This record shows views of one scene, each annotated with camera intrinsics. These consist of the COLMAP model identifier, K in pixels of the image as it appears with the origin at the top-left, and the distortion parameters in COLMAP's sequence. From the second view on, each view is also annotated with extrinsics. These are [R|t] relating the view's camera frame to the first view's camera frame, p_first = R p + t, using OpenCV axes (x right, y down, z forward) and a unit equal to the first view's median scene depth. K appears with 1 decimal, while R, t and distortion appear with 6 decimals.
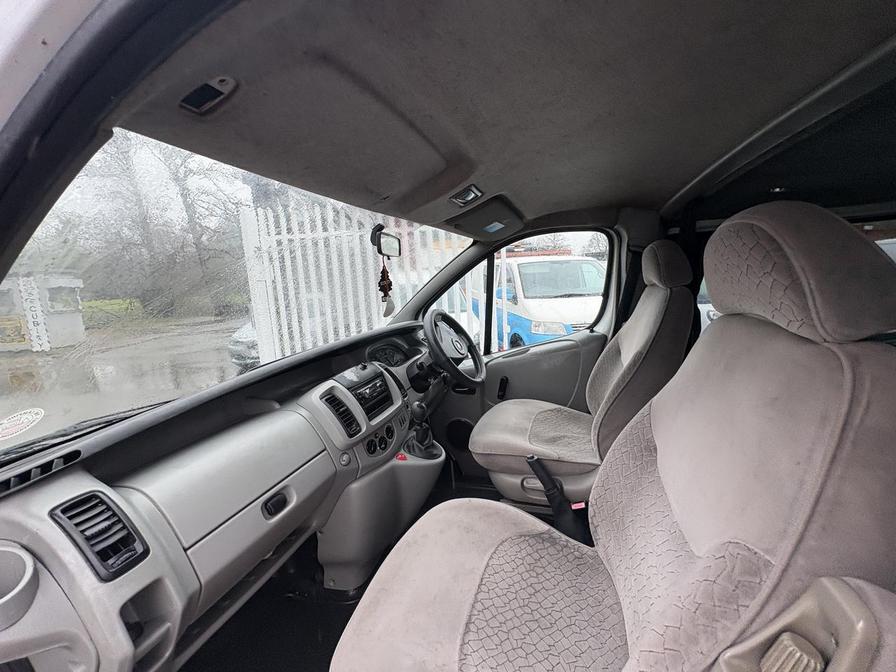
lens RADIAL K [[357.6, 0, 446.5], [0, 357.6, 337.9], [0, 0, 1]] dist [0.000932, 0.000159]
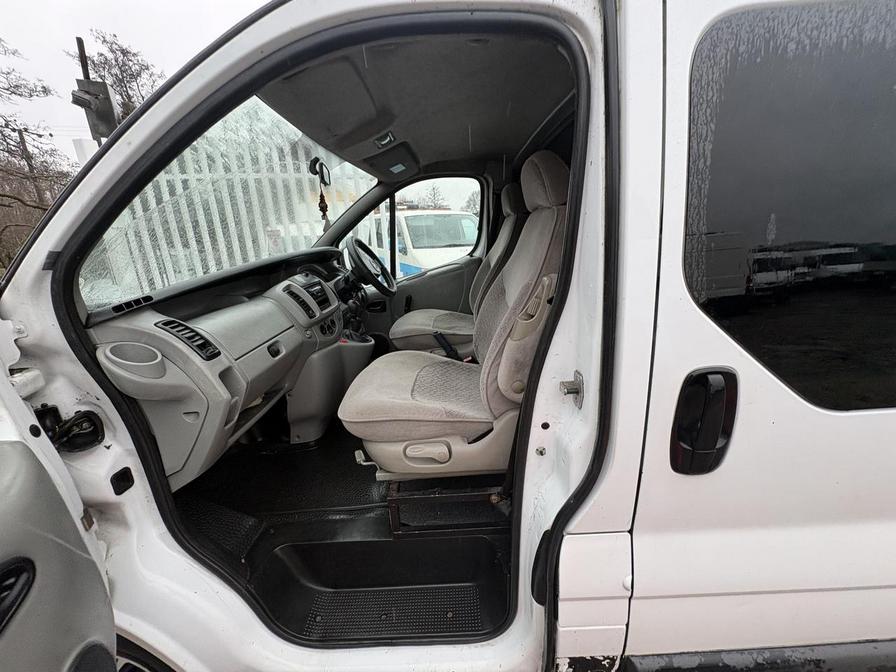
lens RADIAL K [[357.6, 0, 446.5], [0, 357.6, 337.9], [0, 0, 1]] dist [0.000932, 0.000159]
pose [[0.950658, -0.079931, 0.299767, -0.151310], [0.047375, 0.992310, 0.114351, 0.176513], [-0.306602, -0.094507, 0.947134, -0.374796]]
